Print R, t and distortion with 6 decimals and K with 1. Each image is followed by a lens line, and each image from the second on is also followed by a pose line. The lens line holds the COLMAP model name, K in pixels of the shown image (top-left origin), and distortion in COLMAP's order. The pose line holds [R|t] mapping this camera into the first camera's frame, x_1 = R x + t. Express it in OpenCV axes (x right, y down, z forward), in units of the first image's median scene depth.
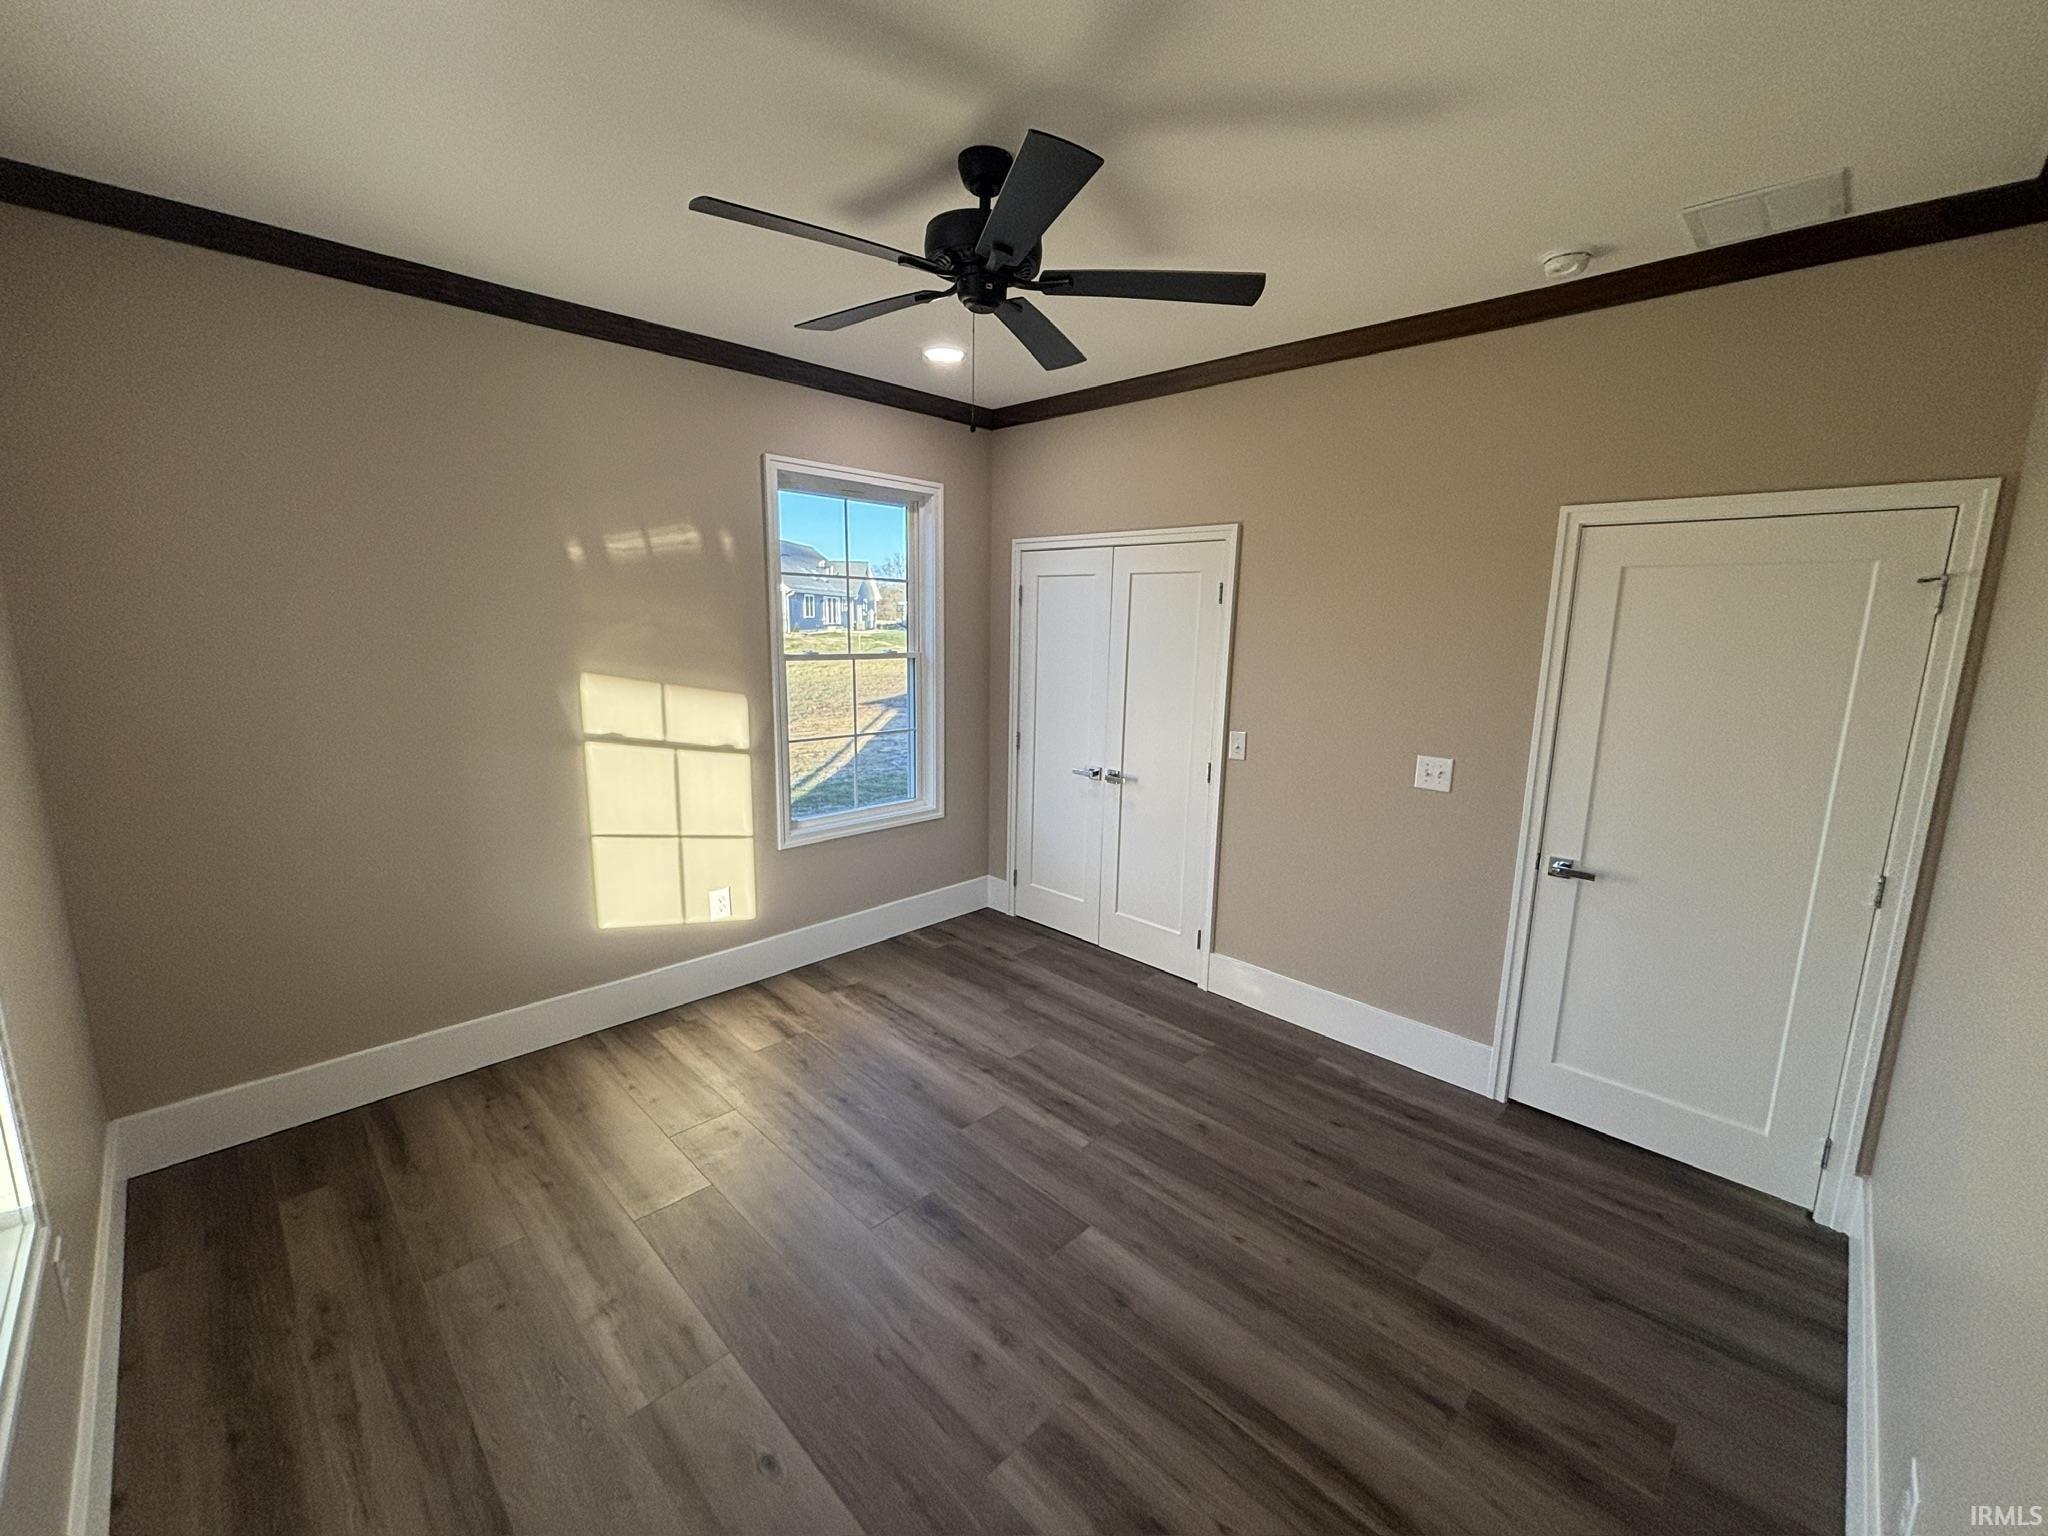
lens RADIAL K [[827.4, 0, 1018.3], [0, 827.4, 766.5], [0, 0, 1]] dist [-0.000914, 0.000018]
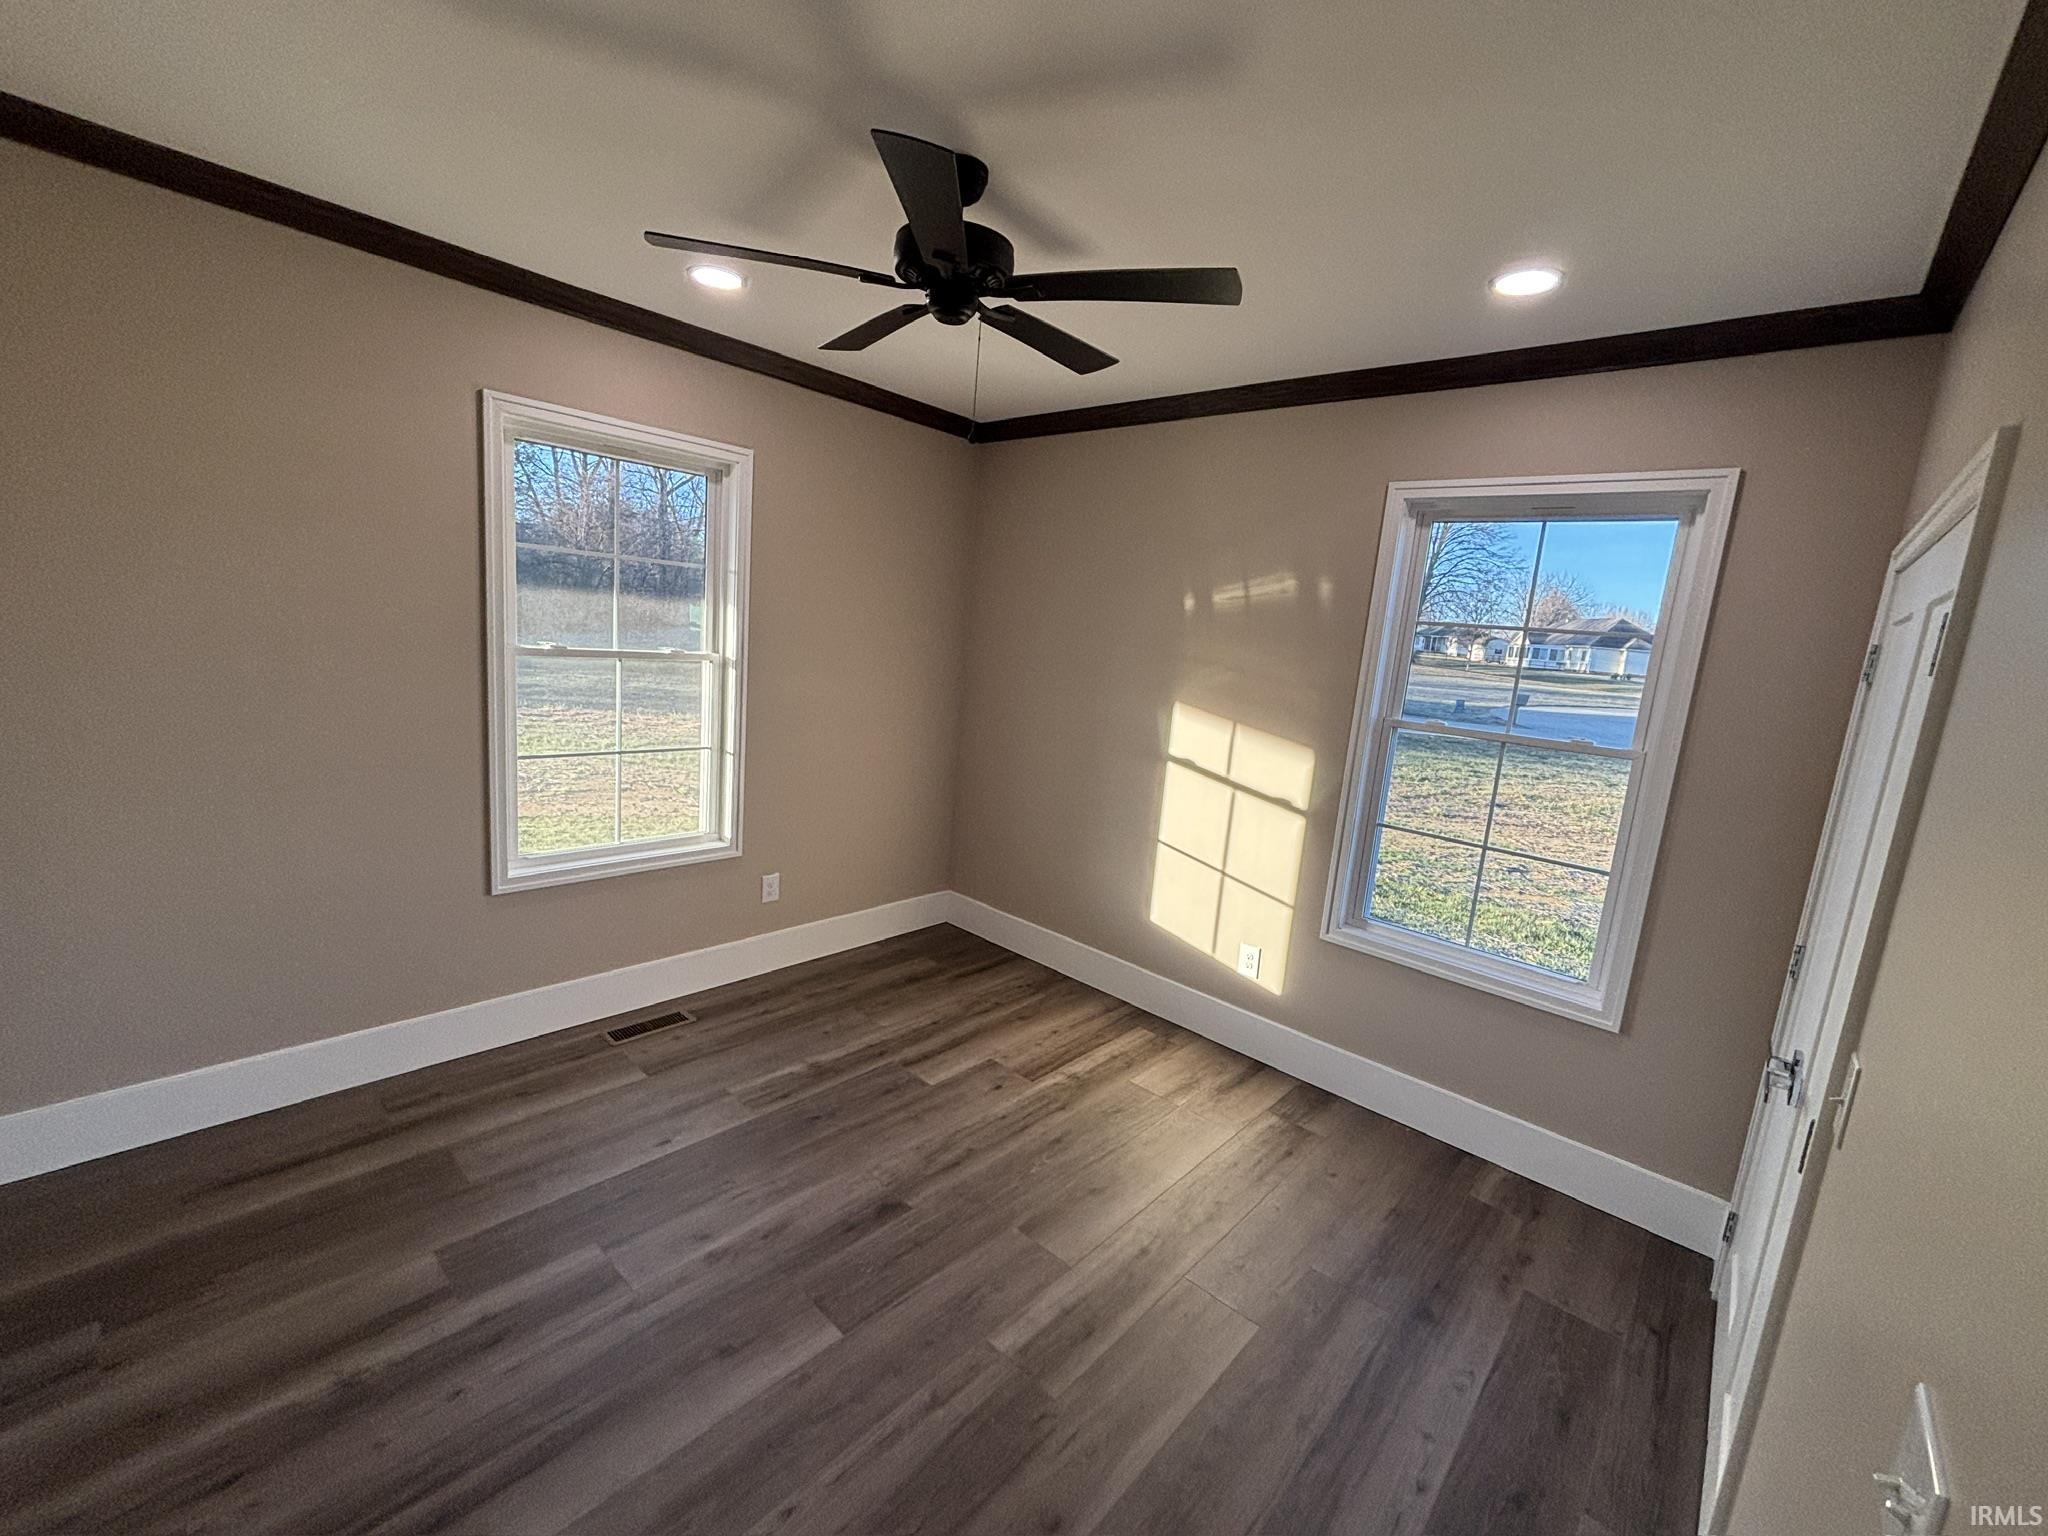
lens RADIAL K [[832.1, 0, 1018.5], [0, 832.1, 745.5], [0, 0, 1]] dist [0.014416, -0.000076]
pose [[0.043075, 0.122248, -0.991564, 0.625233], [-0.261321, 0.959312, 0.106919, -0.118726], [0.964290, 0.254511, 0.073269, 0.681748]]
